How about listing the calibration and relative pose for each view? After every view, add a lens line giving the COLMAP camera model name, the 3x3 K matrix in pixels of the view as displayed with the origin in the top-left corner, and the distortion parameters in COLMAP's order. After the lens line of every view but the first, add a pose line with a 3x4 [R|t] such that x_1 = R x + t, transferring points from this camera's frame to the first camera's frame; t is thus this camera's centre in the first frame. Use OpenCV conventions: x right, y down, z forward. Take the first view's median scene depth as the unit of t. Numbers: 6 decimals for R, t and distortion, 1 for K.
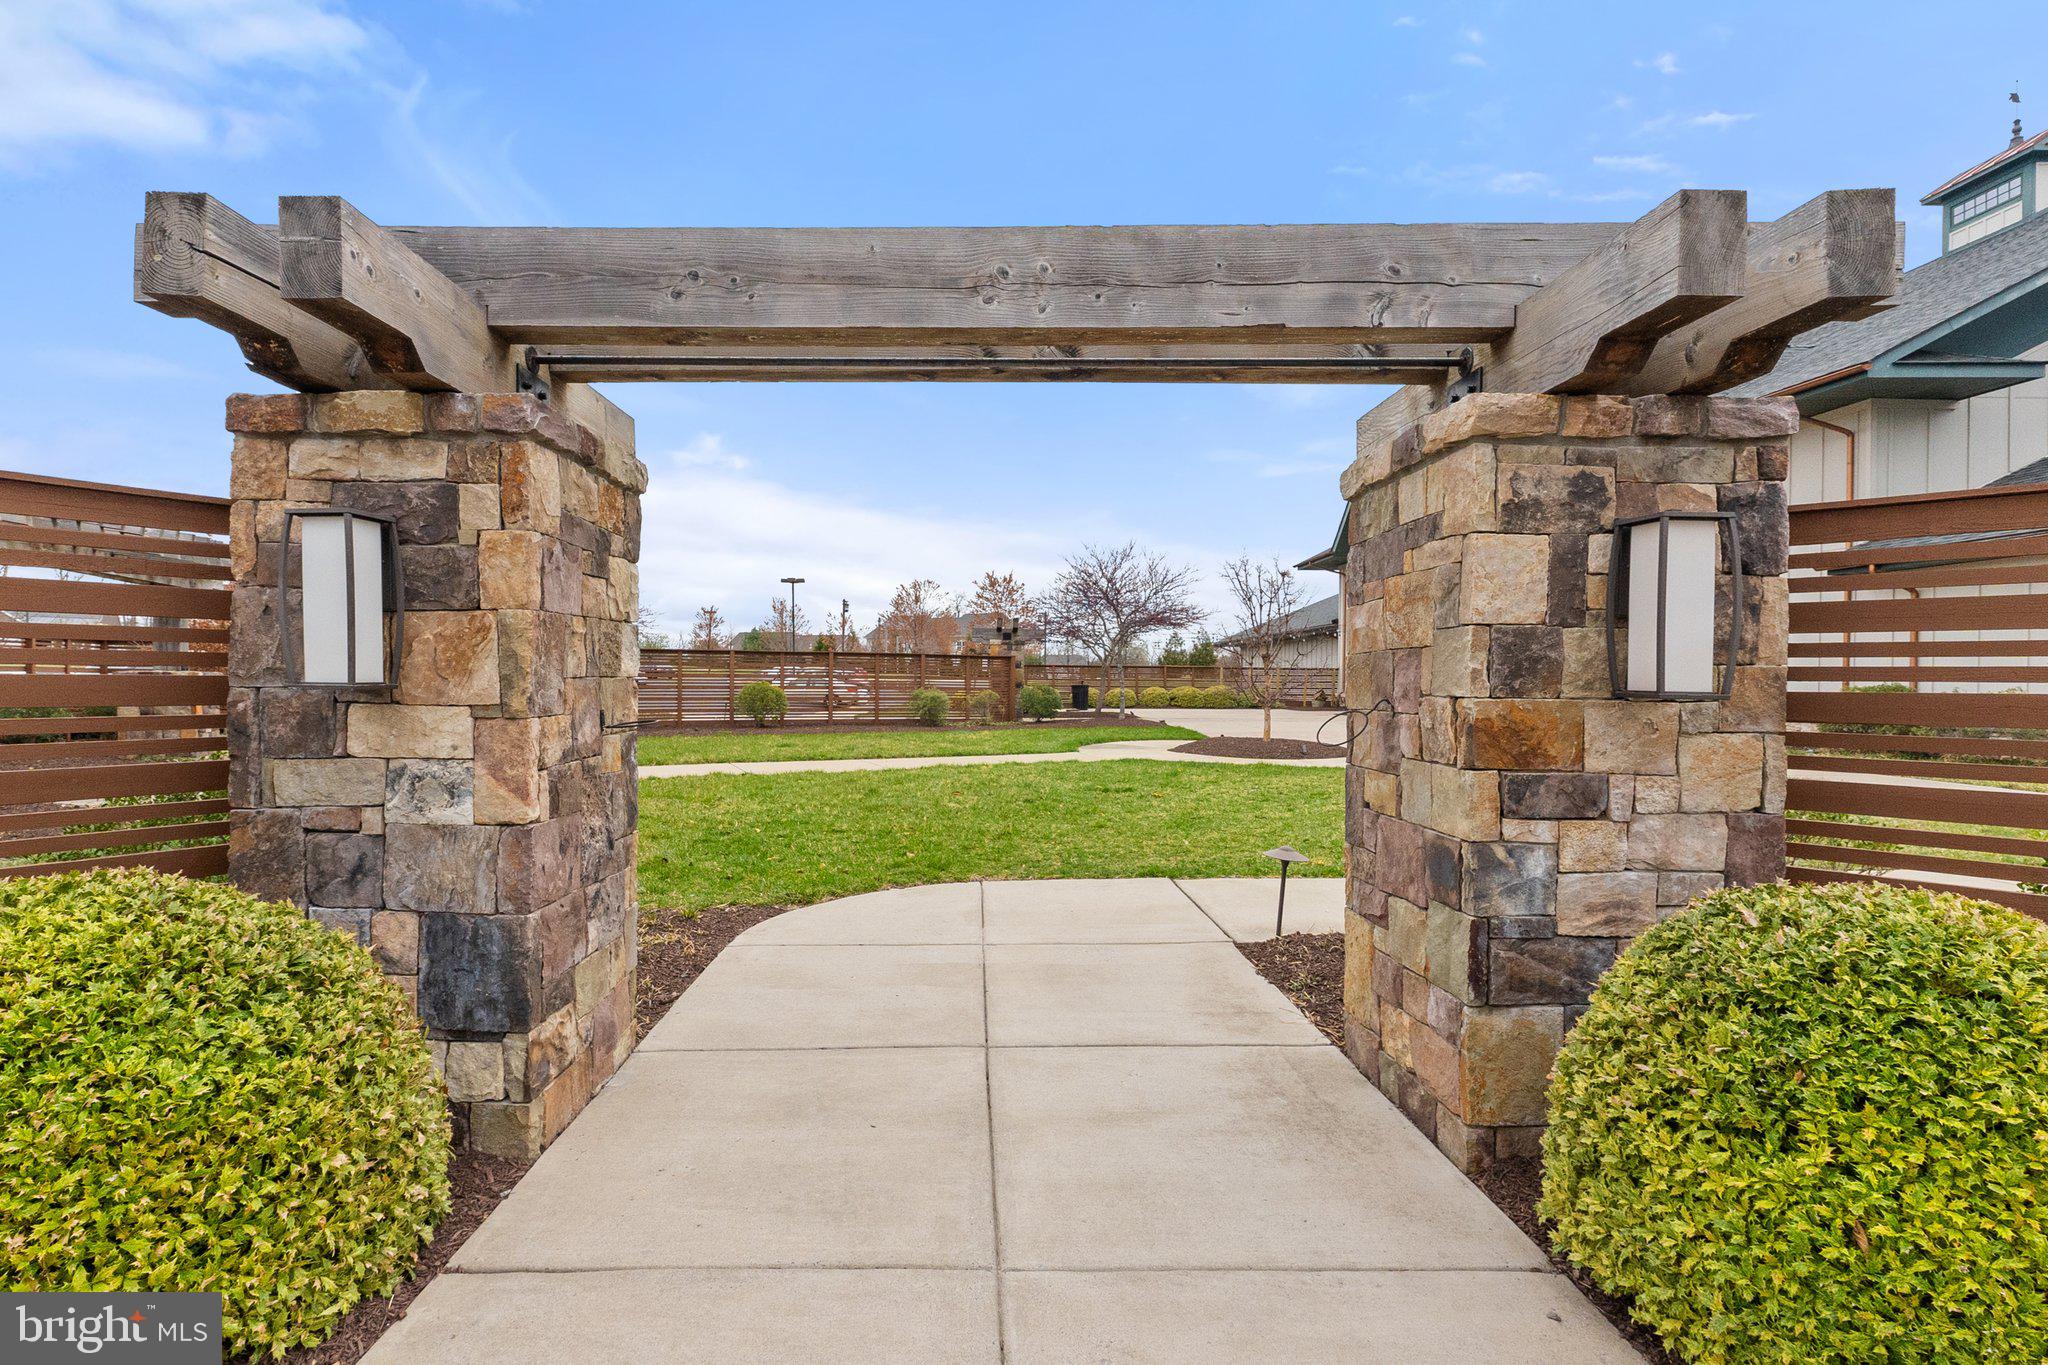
lens RADIAL K [[918.8, 0, 1024.0], [0, 918.8, 682.5], [0, 0, 1]] dist [-0.007304, -0.000081]
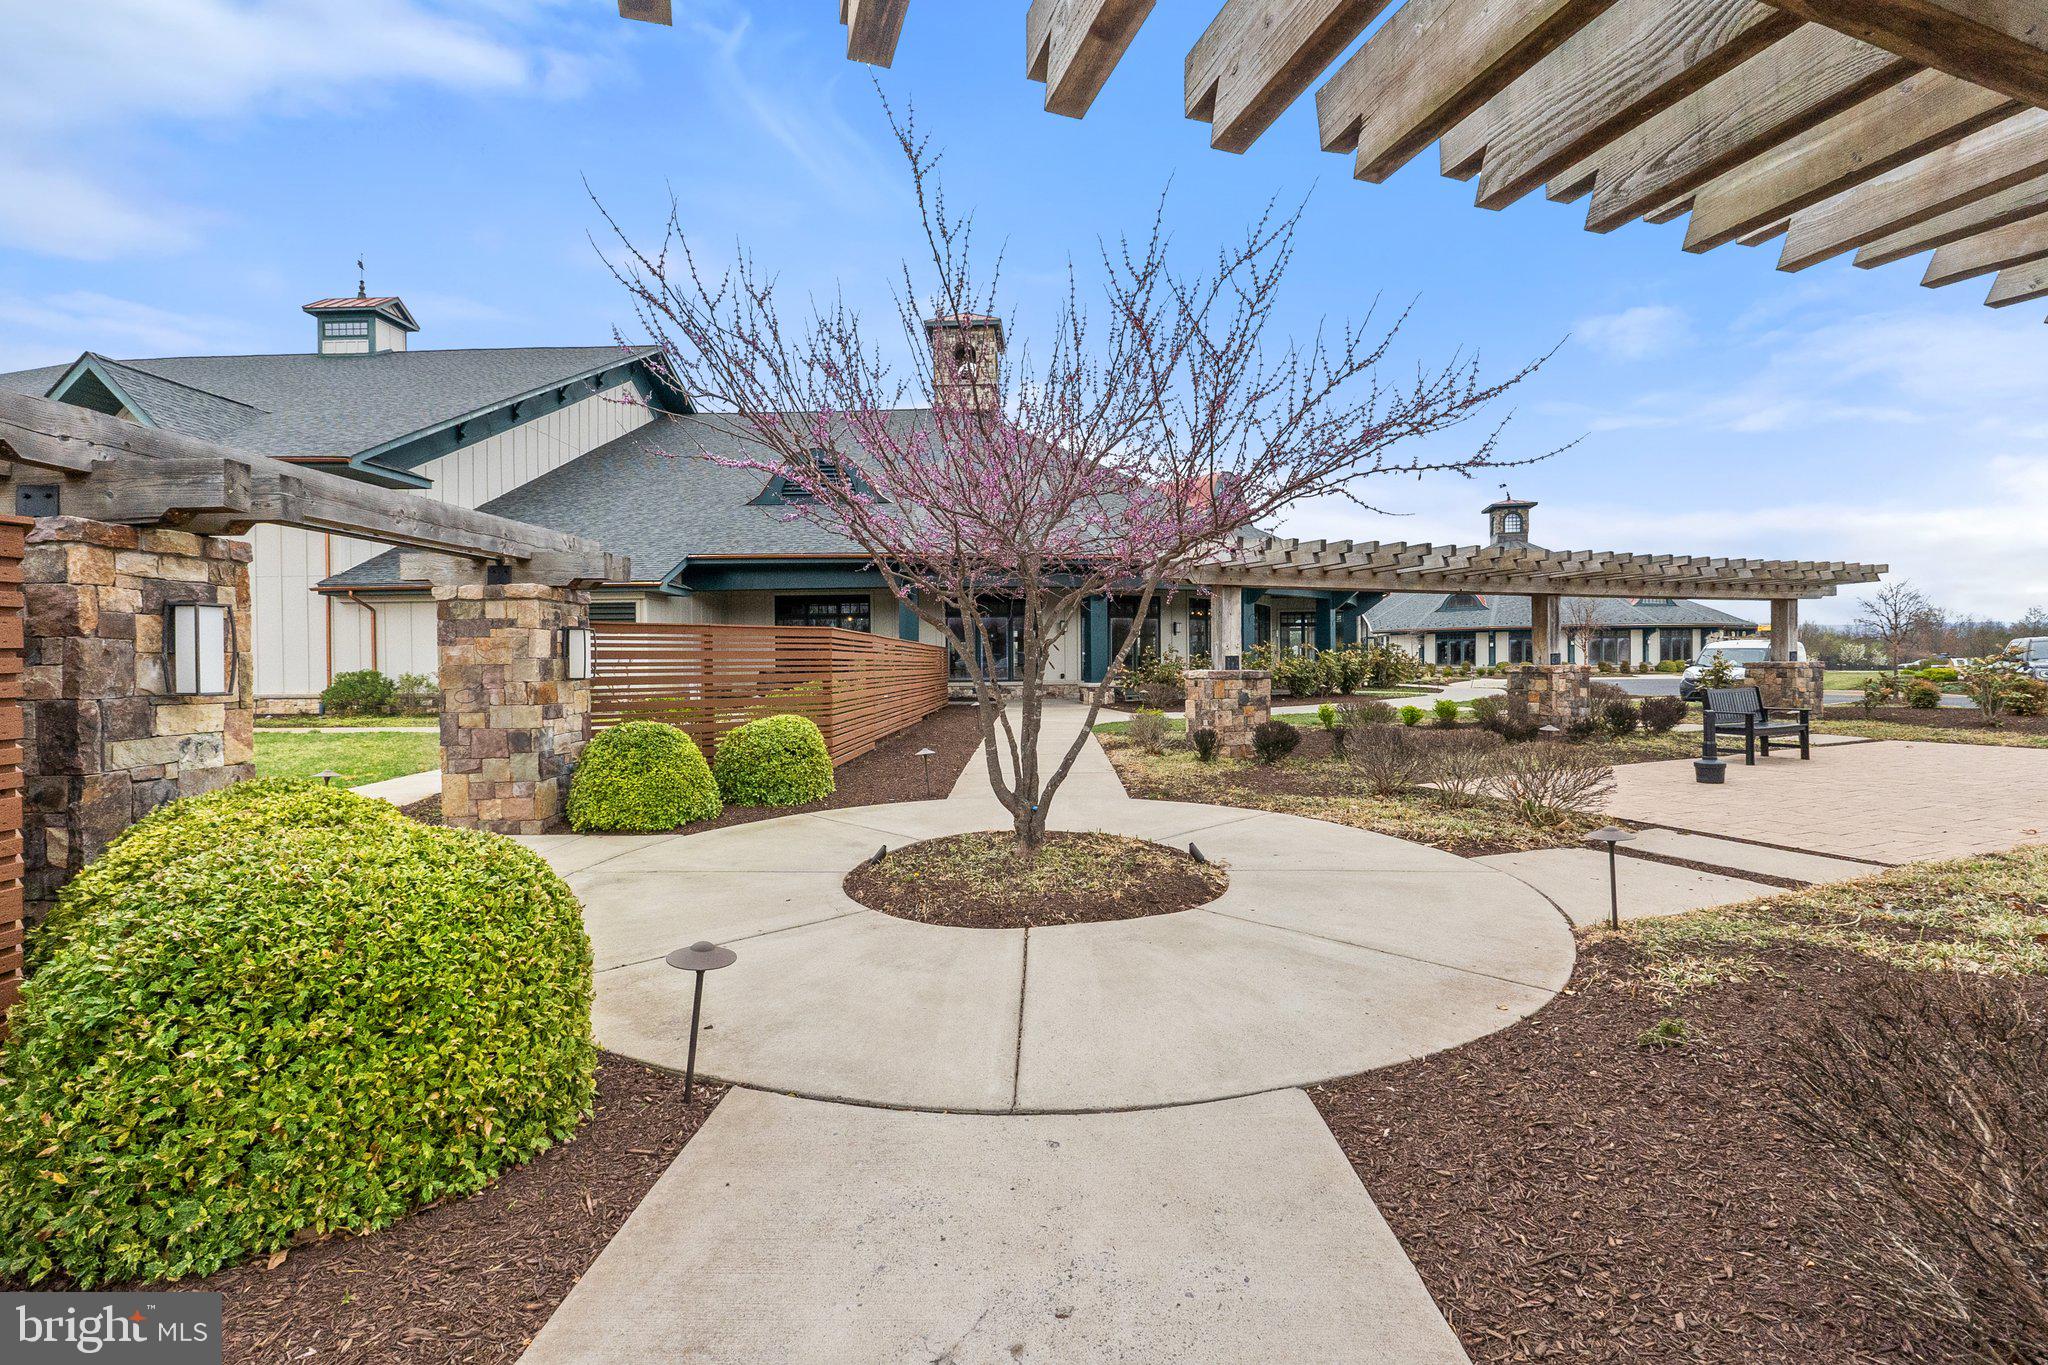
lens RADIAL K [[894.0, 0, 1024.0], [0, 894.0, 682.5], [0, 0, 1]] dist [-0.000455, -0.000100]
pose [[0.025906, -0.032631, 0.999132, -2.405897], [0.009420, 0.999431, 0.032396, -0.061466], [-0.999620, 0.008572, 0.026199, -0.704137]]
